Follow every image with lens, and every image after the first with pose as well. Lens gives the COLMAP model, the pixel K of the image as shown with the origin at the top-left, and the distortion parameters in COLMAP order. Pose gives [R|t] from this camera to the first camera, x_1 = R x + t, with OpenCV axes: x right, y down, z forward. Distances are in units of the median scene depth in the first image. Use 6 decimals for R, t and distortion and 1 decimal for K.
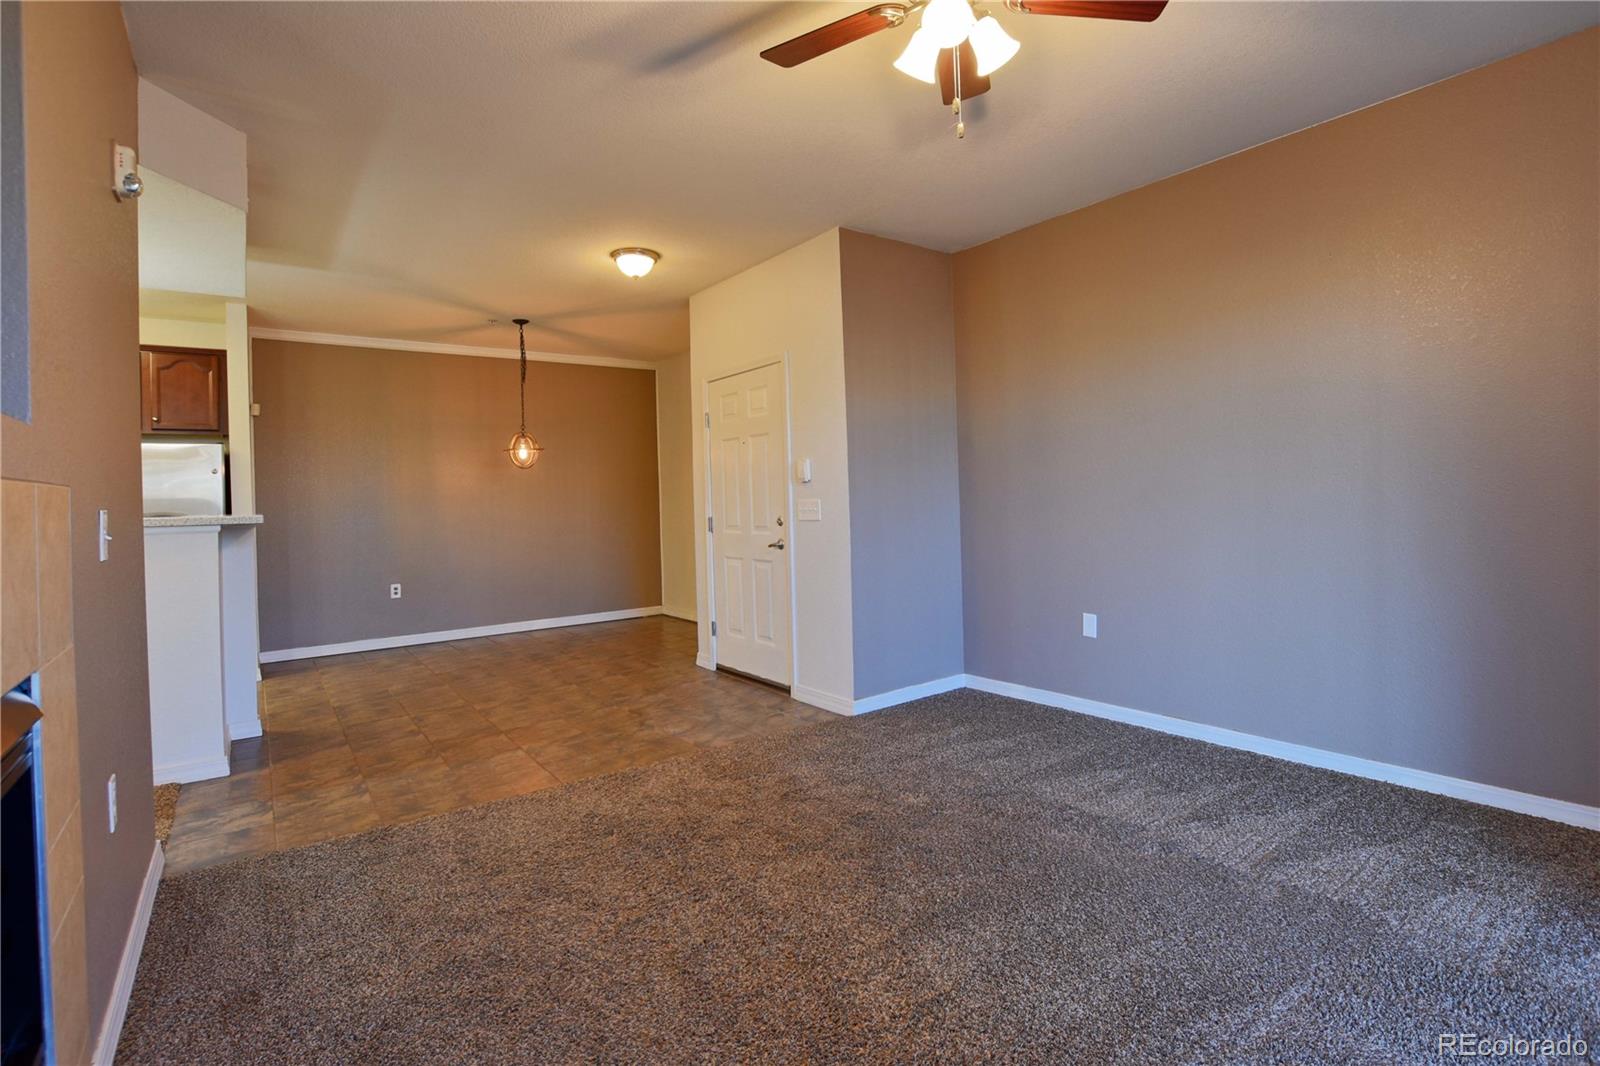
lens RADIAL K [[729.5, 0, 827.0], [0, 729.5, 505.7], [0, 0, 1]] dist [-0.031646, 0.002251]
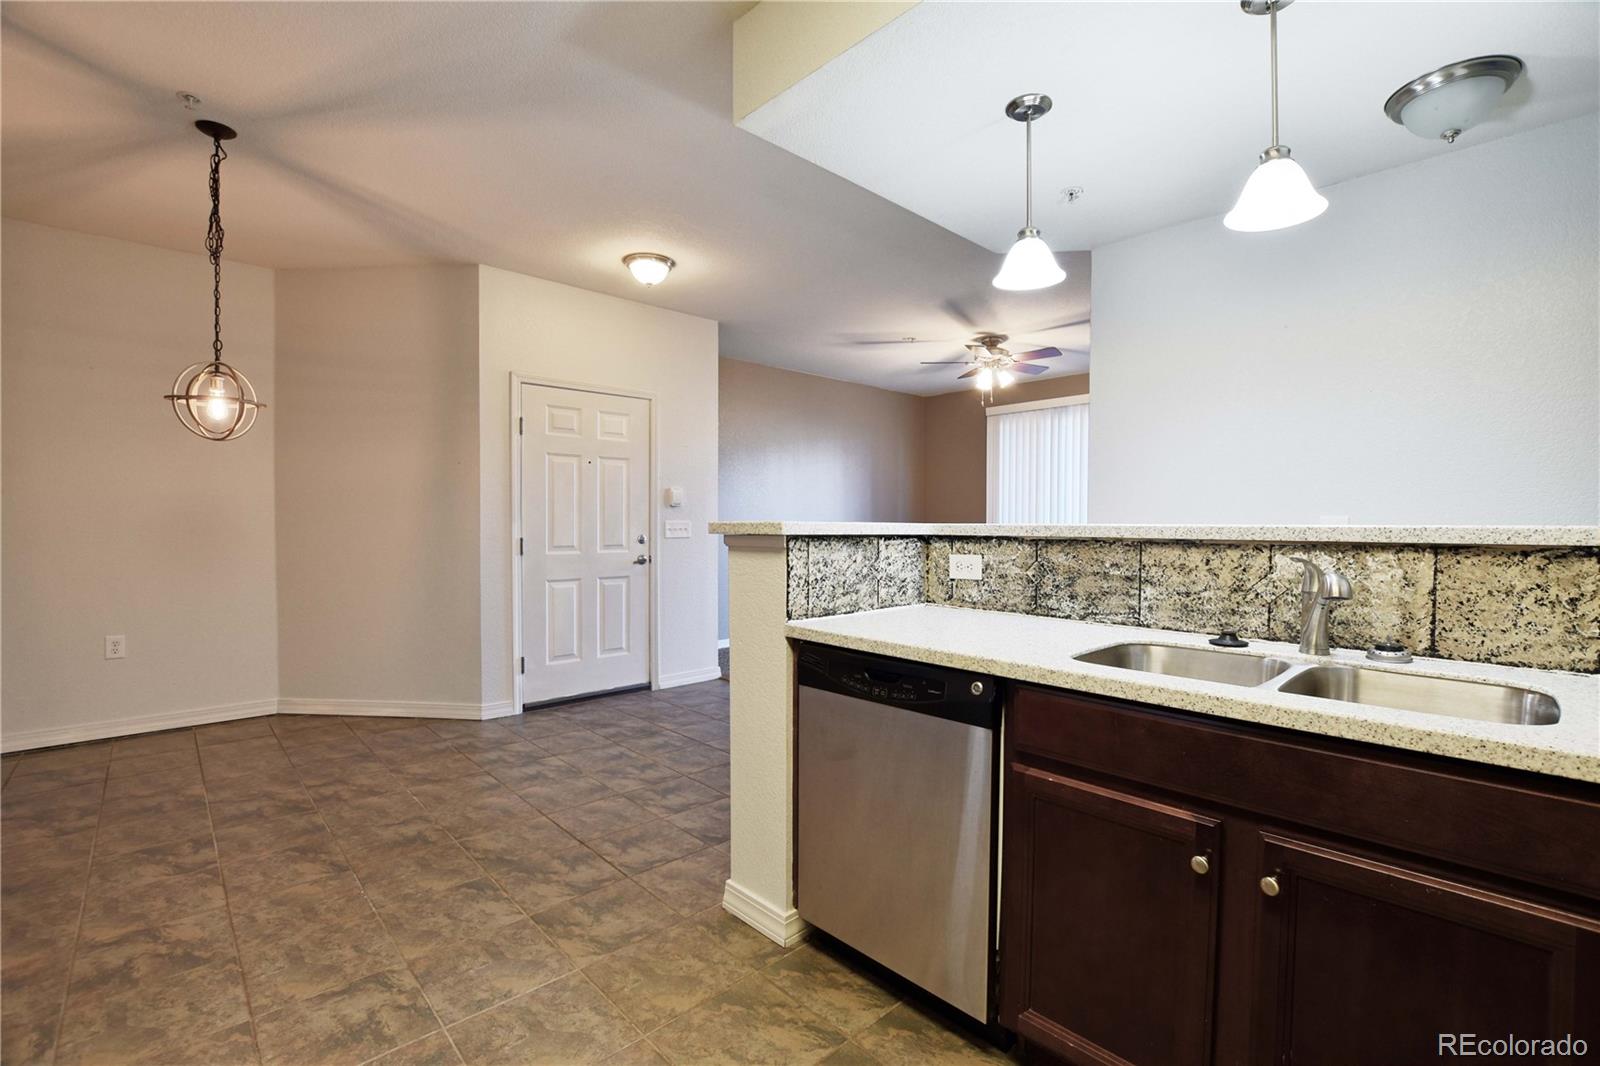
lens RADIAL K [[705.5, 0, 806.5], [0, 705.5, 537.7], [0, 0, 1]] dist [-0.035093, 0.005040]
pose [[-0.090816, -0.002336, 0.995865, -1.168596], [0.002168, 0.999994, 0.002543, 0.016635], [-0.995865, 0.002390, -0.090810, 0.845444]]
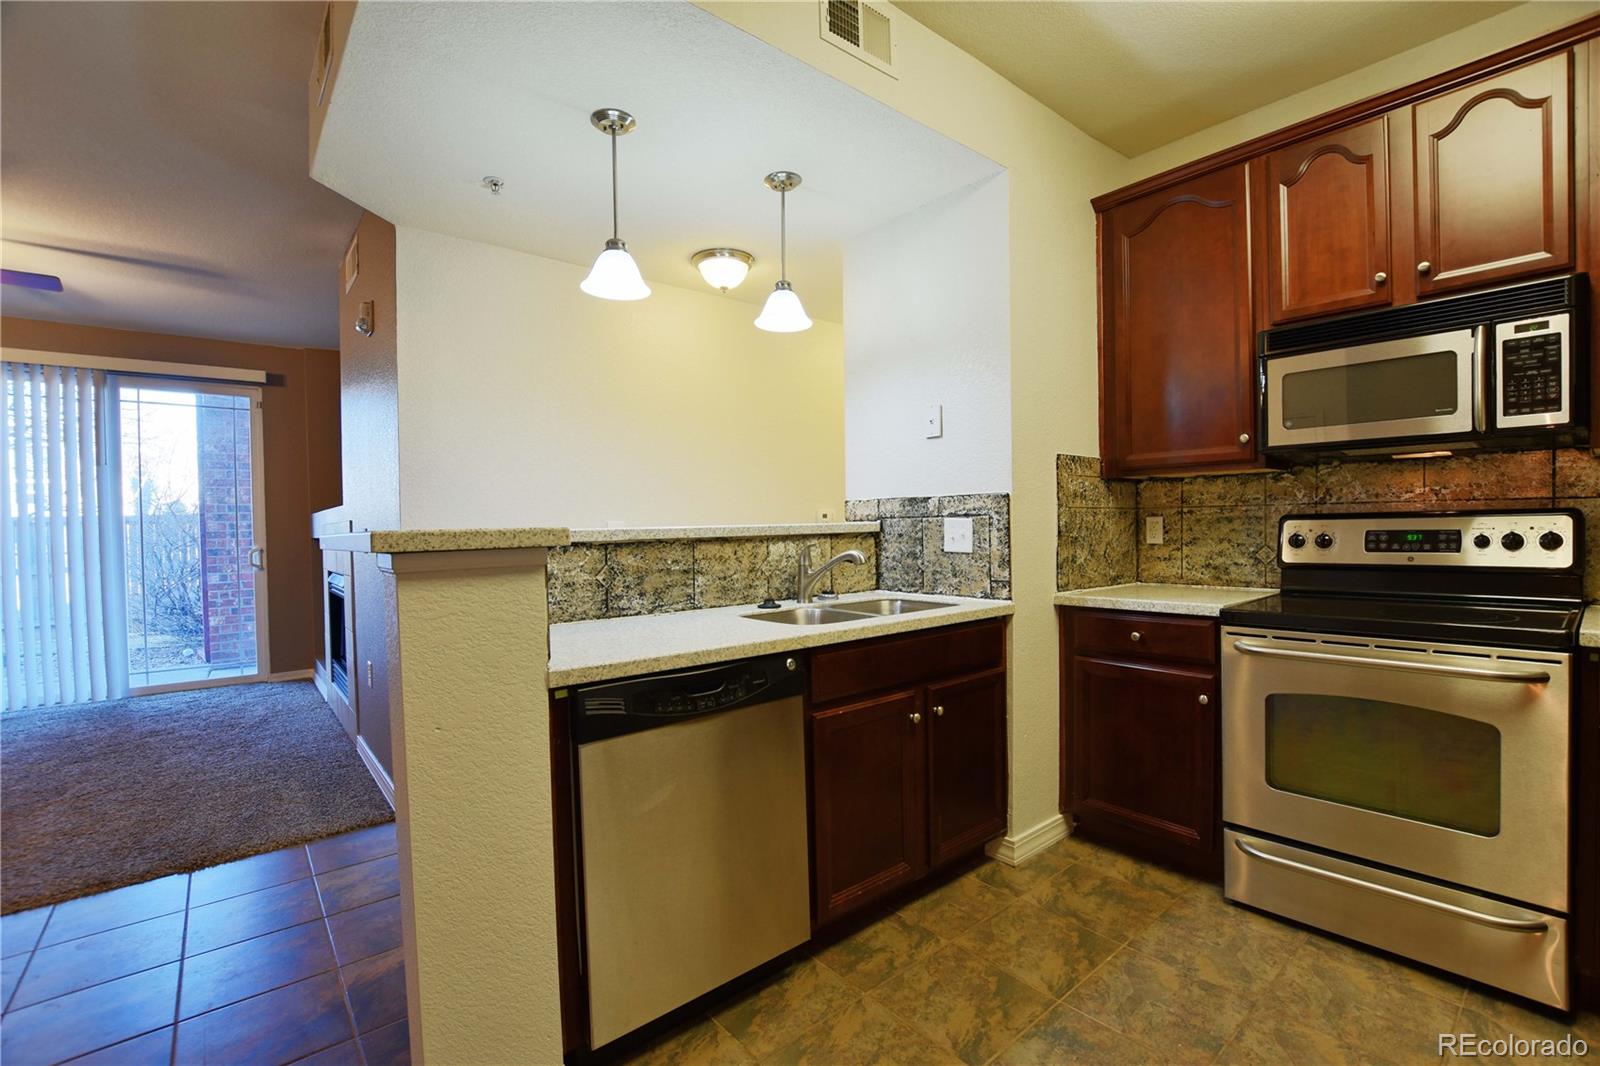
lens RADIAL K [[705.5, 0, 814.8], [0, 705.5, 540.7], [0, 0, 1]] dist [-0.035093, 0.005040]
pose [[-0.998442, 0.041724, -0.037049, -0.845010], [0.040713, 0.998788, 0.027645, 0.010008], [0.038158, 0.026094, -0.998931, 1.125755]]
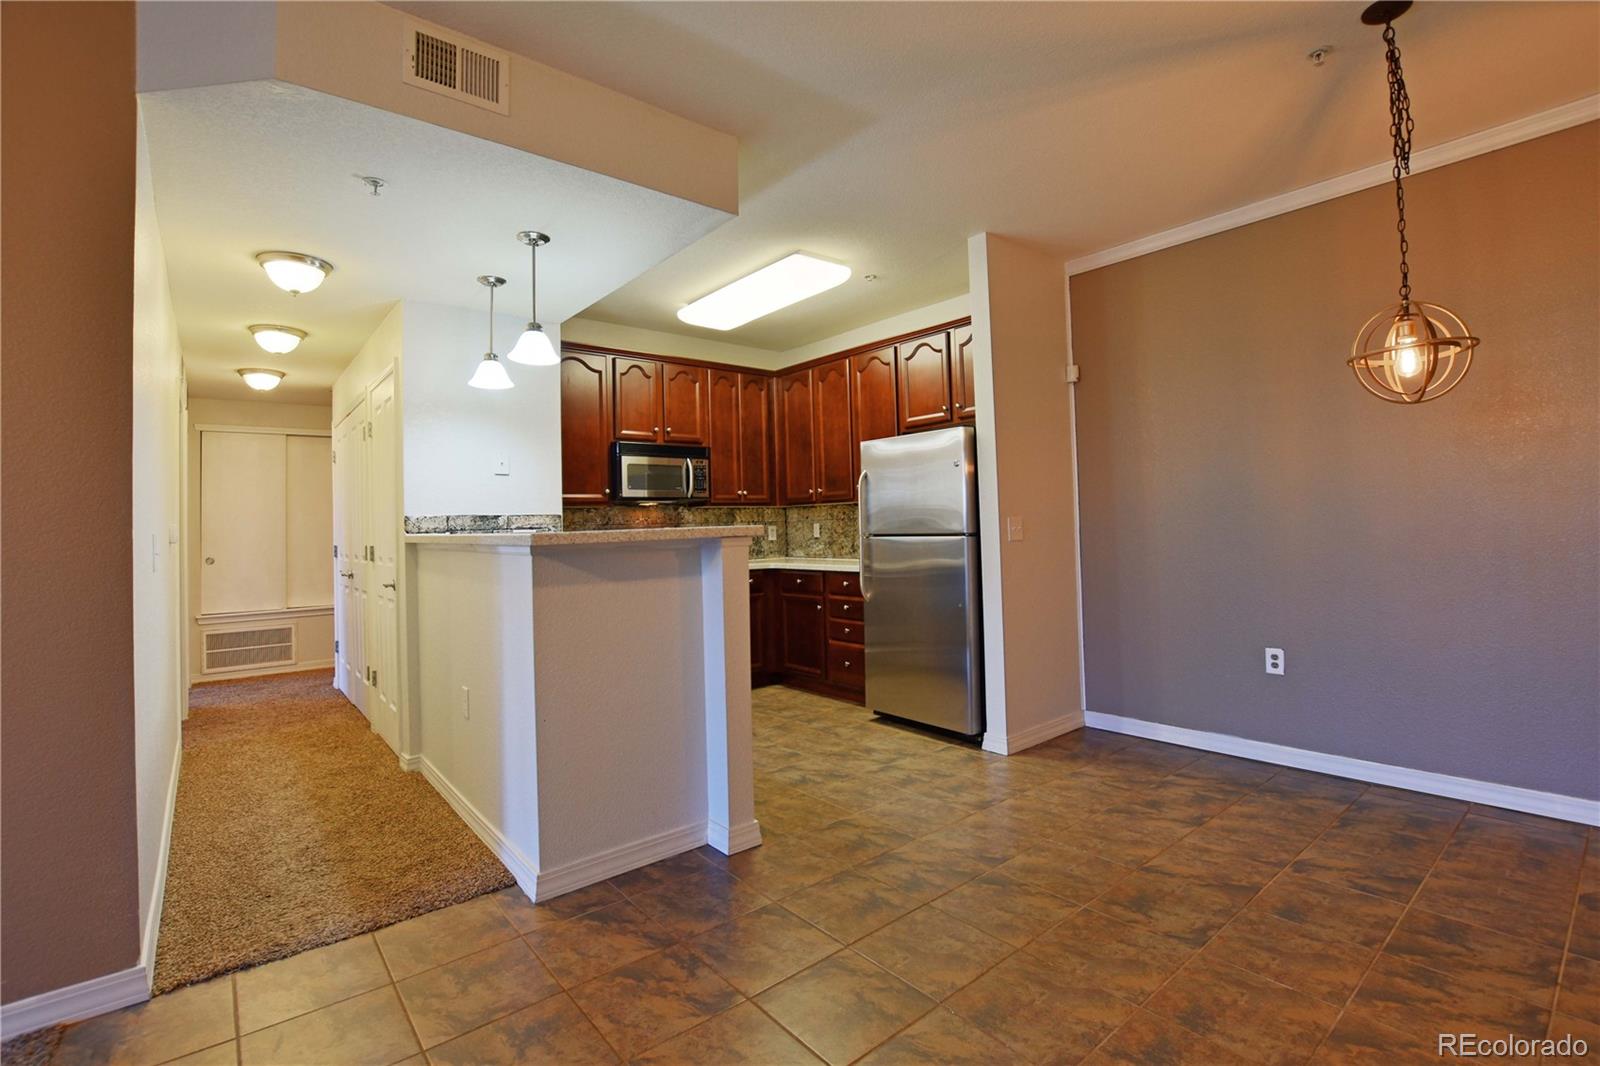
lens RADIAL K [[729.5, 0, 805.1], [0, 729.5, 512.2], [0, 0, 1]] dist [-0.031646, 0.002251]
pose [[0.023537, 0.004272, -0.999714, -0.090380], [0.021848, 0.999750, 0.004787, -0.006255], [0.999484, -0.021954, 0.023438, 0.887083]]
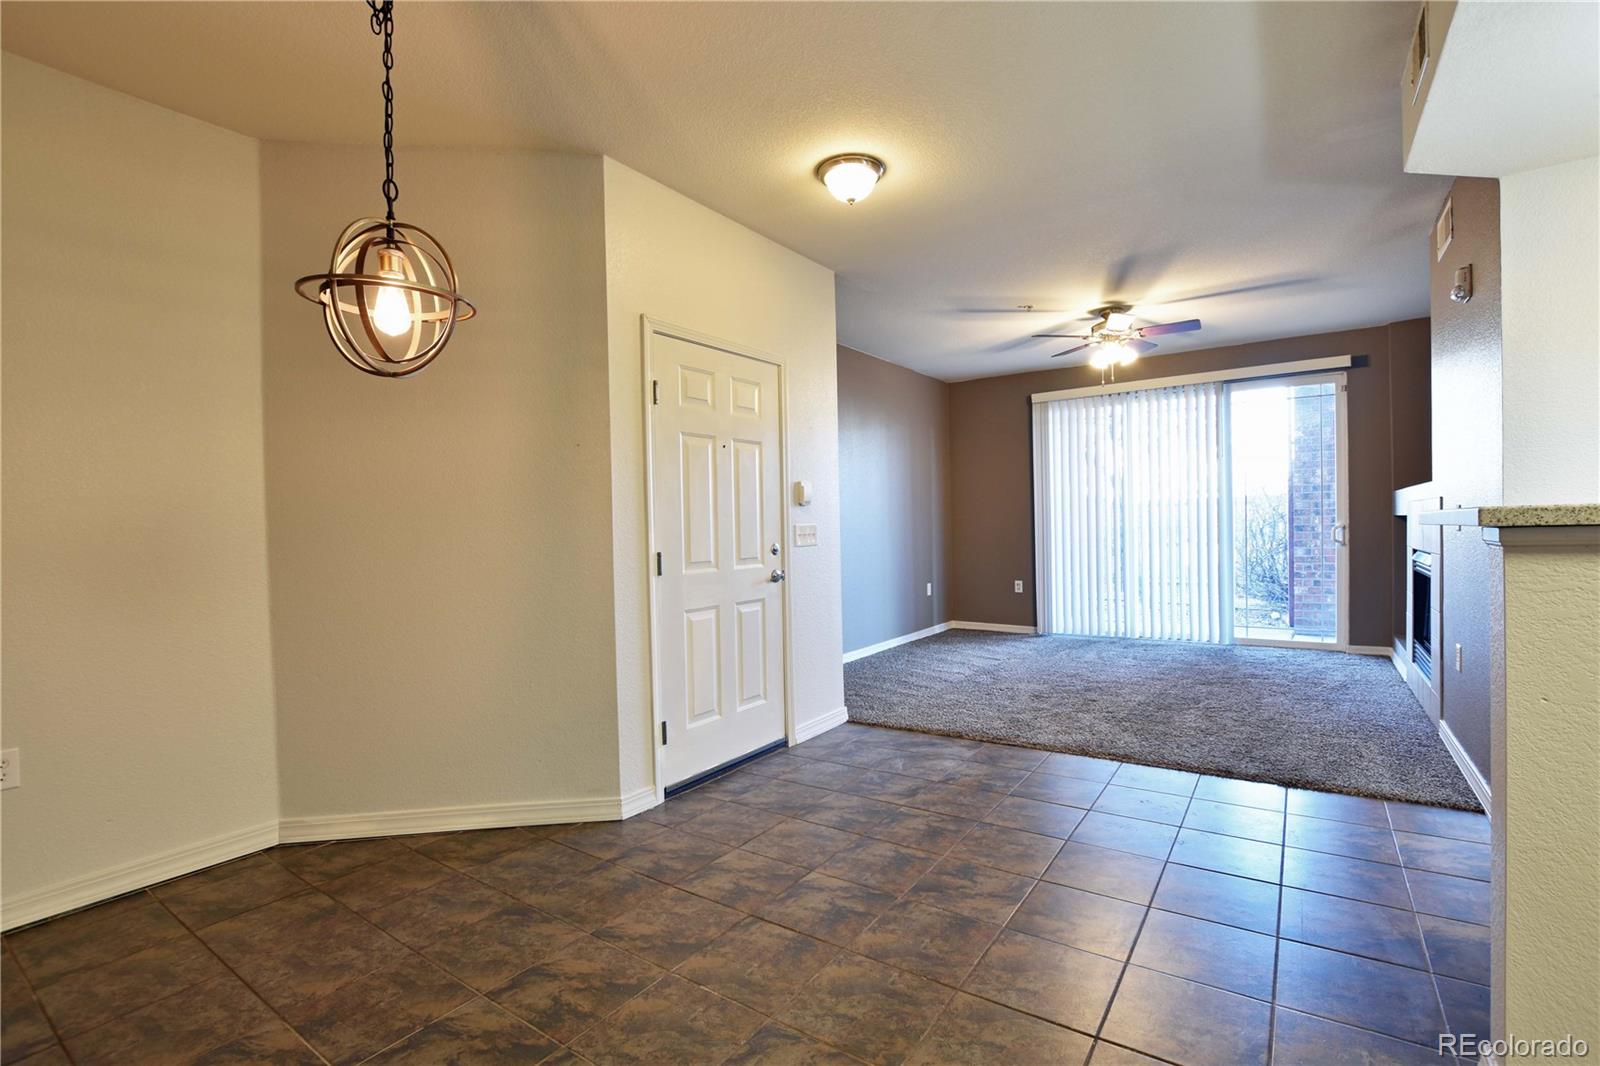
lens RADIAL K [[729.5, 0, 806.6], [0, 729.5, 537.0], [0, 0, 1]] dist [-0.031646, 0.002251]
pose [[-0.295562, 0.012751, 0.955239, -0.889184], [0.032819, 0.999456, -0.003187, 0.011204], [-0.954760, 0.030408, -0.295819, 1.215332]]
